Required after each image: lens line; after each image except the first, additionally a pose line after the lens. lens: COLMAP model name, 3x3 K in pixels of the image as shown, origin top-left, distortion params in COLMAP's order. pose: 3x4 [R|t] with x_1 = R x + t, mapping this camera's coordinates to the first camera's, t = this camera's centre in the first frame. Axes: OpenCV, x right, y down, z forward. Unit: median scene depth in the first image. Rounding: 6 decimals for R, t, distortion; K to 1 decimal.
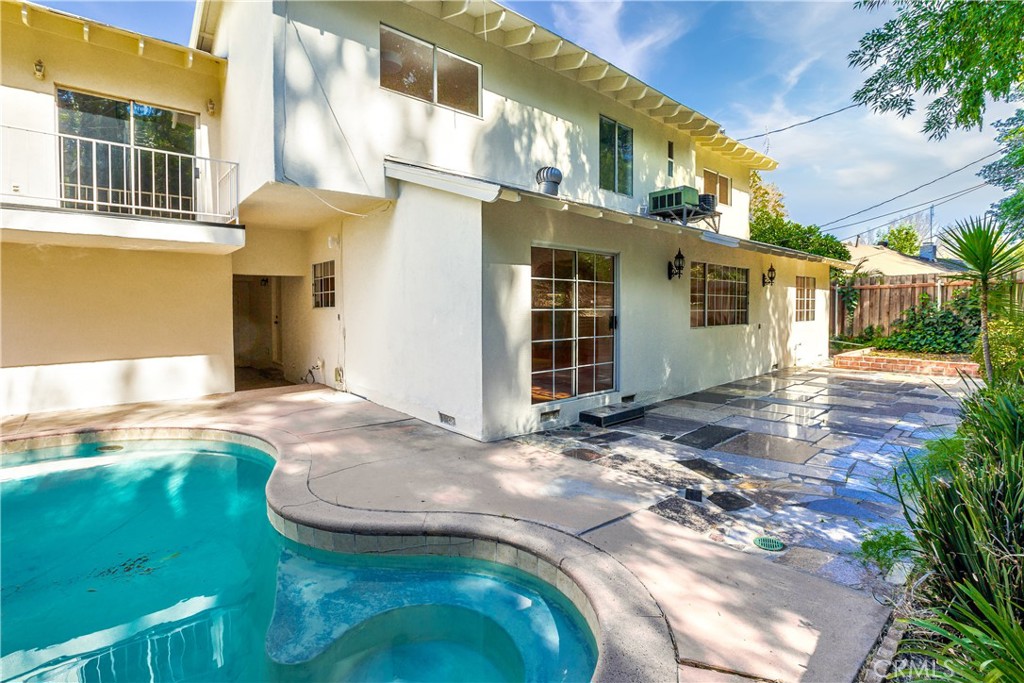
lens RADIAL K [[466.3, 0, 516.6], [0, 466.3, 323.4], [0, 0, 1]] dist [-0.013922, 0.002673]
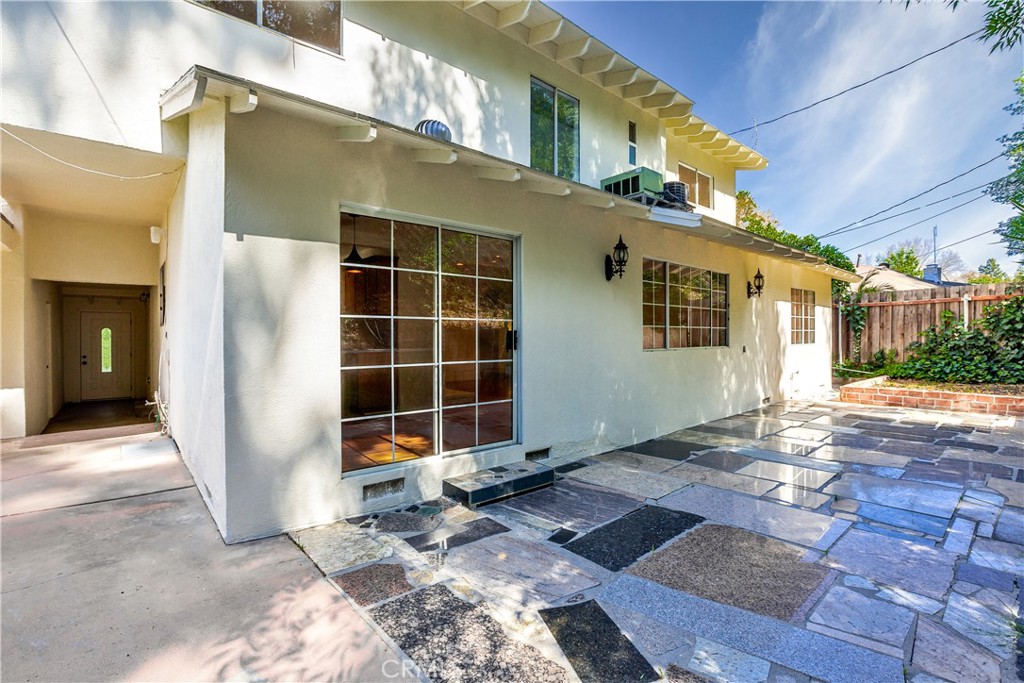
lens RADIAL K [[466.3, 0, 510.5], [0, 466.3, 339.6], [0, 0, 1]] dist [-0.013922, 0.002673]
pose [[0.999973, -0.002219, -0.007017, 0.133273], [0.002029, 0.999637, -0.026883, 0.009883], [0.007074, 0.026868, 0.999614, 0.213153]]
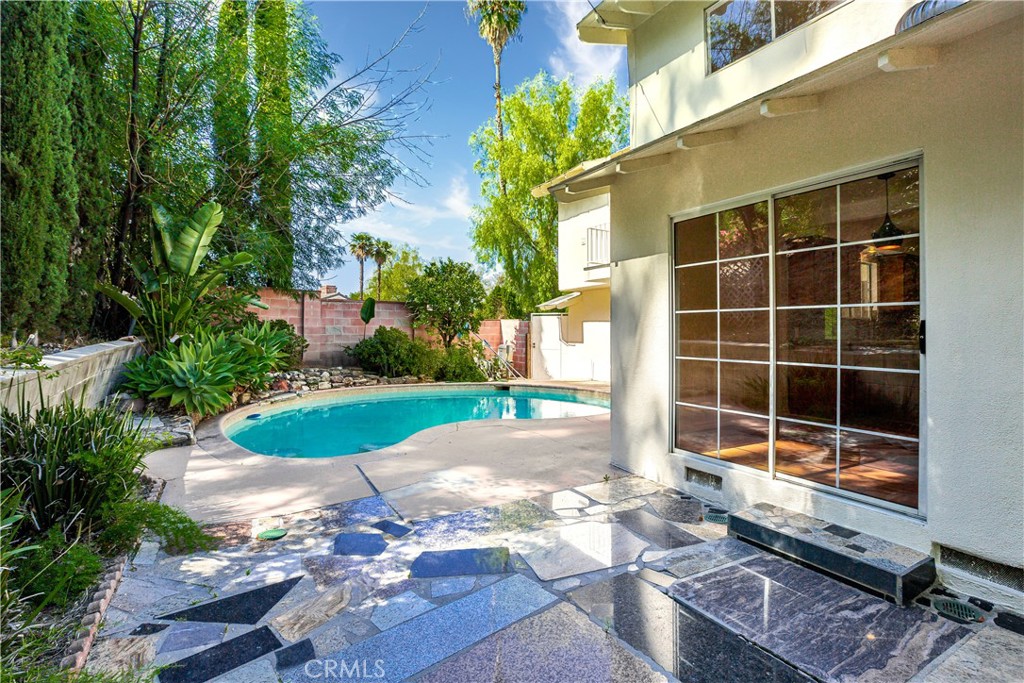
lens RADIAL K [[466.3, 0, 511.5], [0, 466.3, 332.0], [0, 0, 1]] dist [-0.013922, 0.002673]
pose [[-0.175468, -0.001632, -0.984484, 0.401552], [-0.029573, 0.999556, 0.003614, 0.002707], [0.984041, 0.029748, -0.175438, 0.467017]]
